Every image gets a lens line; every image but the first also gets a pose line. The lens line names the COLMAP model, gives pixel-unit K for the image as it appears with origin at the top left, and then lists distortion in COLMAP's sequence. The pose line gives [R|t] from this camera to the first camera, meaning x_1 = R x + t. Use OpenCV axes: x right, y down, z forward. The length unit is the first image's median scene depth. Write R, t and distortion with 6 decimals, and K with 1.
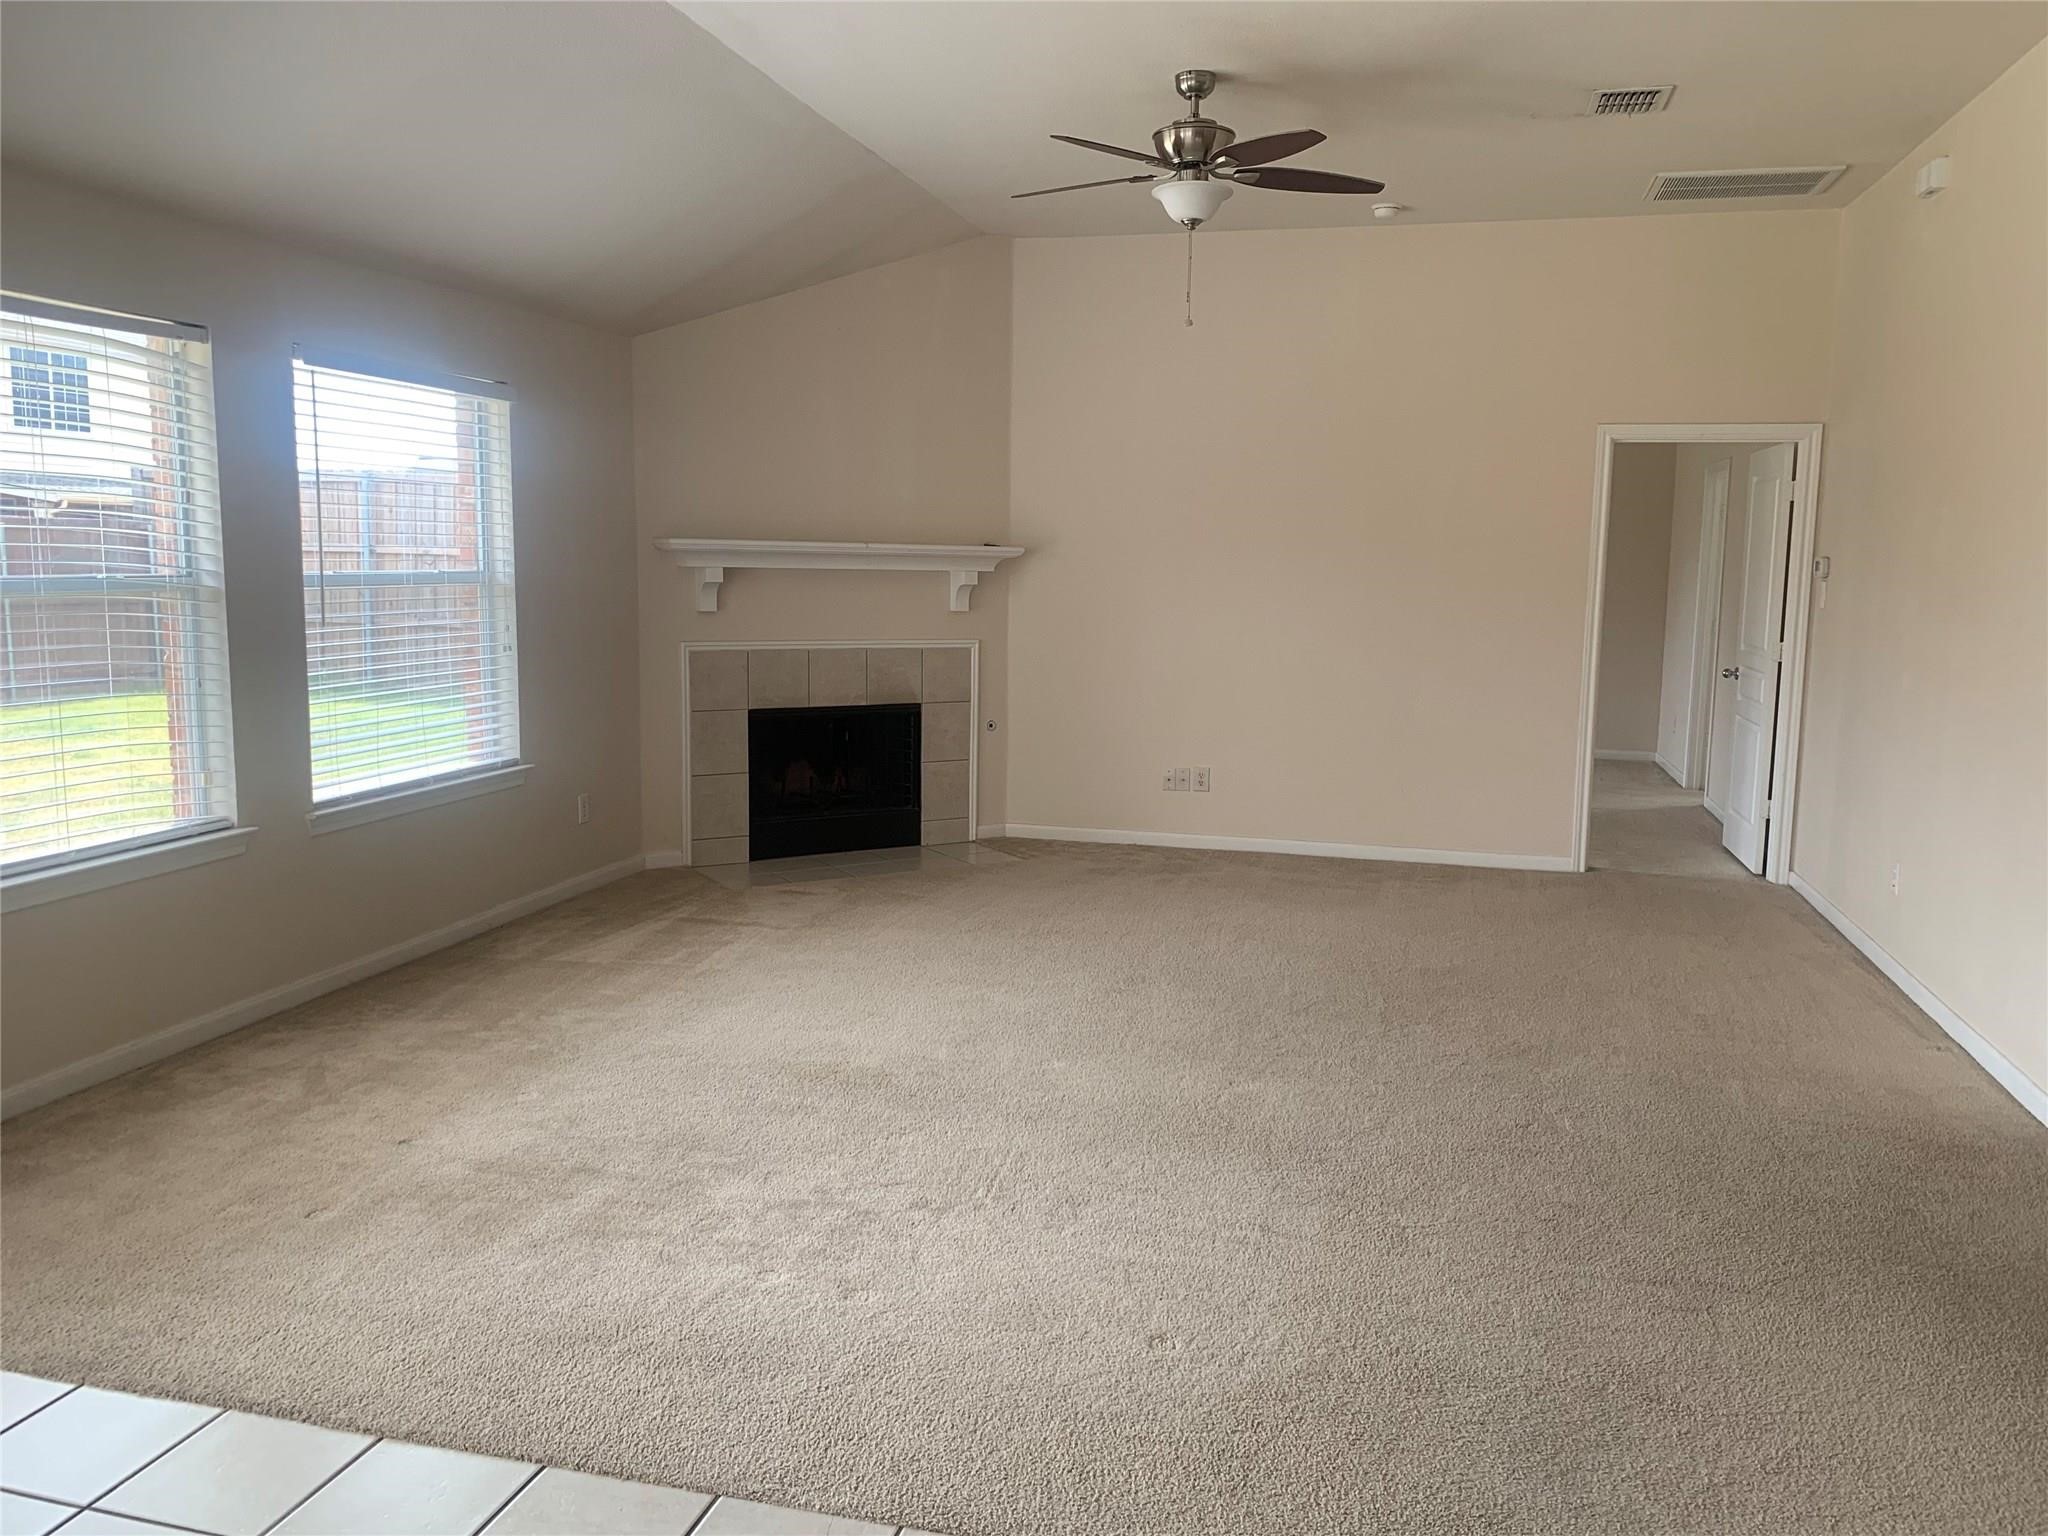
lens RADIAL K [[1576.1, 0, 1021.7], [0, 1576.1, 763.3], [0, 0, 1]] dist [0.080441, -0.120017]
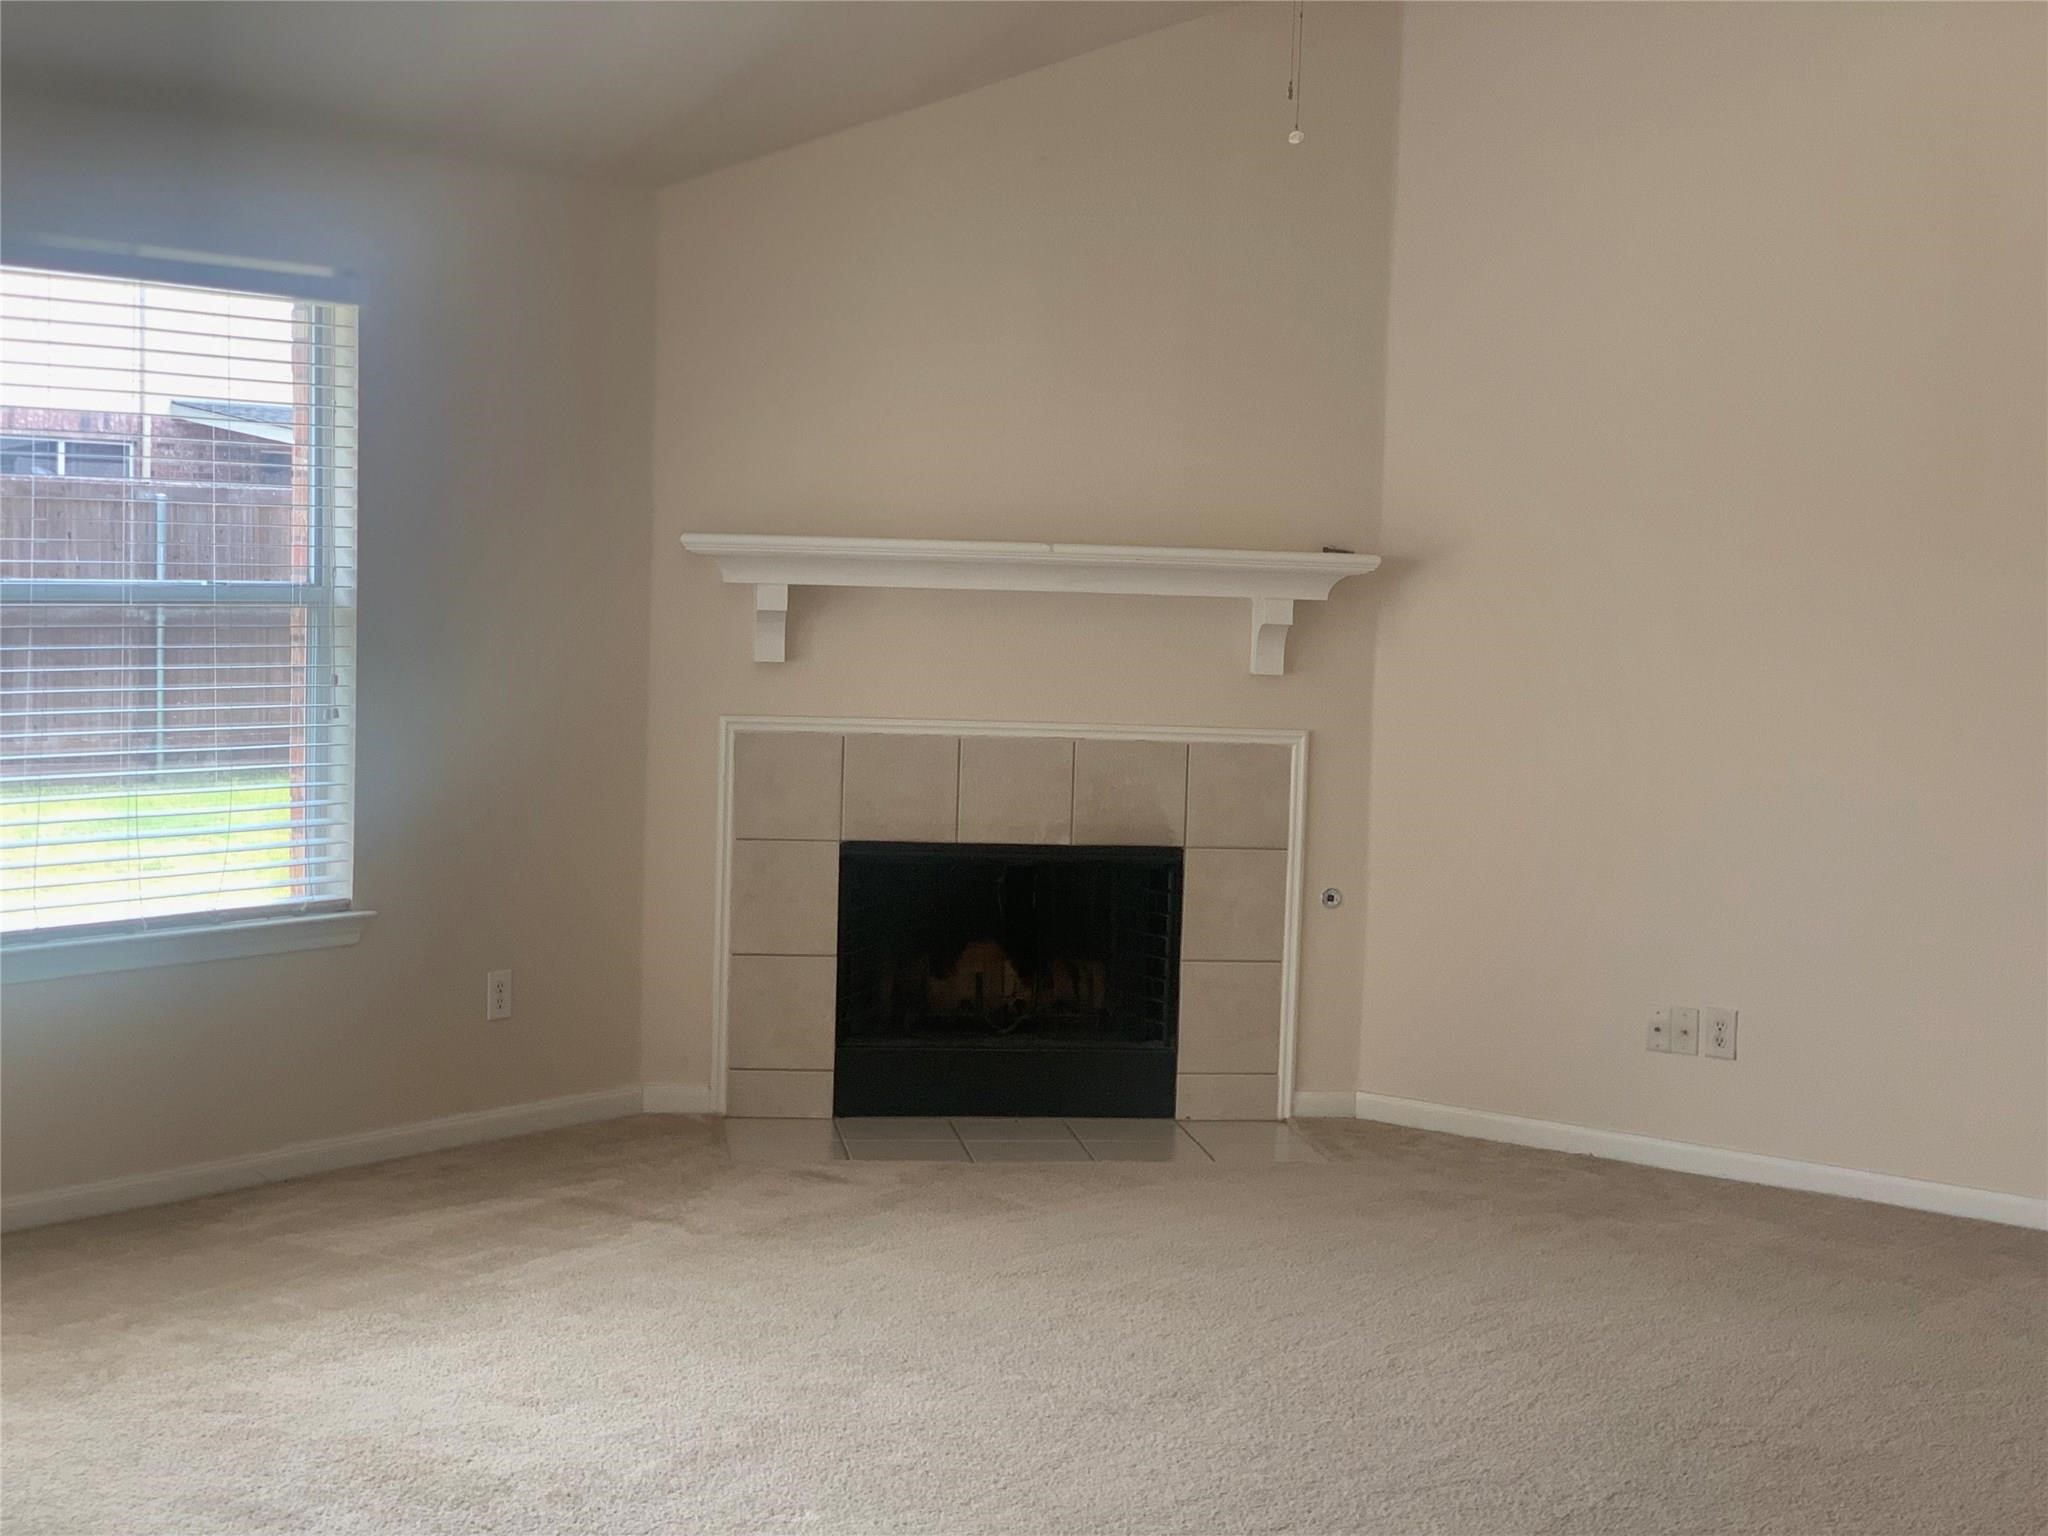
lens RADIAL K [[3109.3, 0, 1024.0], [0, 3109.3, 768.0], [0, 0, 1]] dist [0.042694, -0.112552]
pose [[0.915968, 0.042169, -0.399029, 0.325835], [-0.068065, 0.996379, -0.050947, -0.008574], [0.395436, 0.073826, 0.915522, 0.028597]]
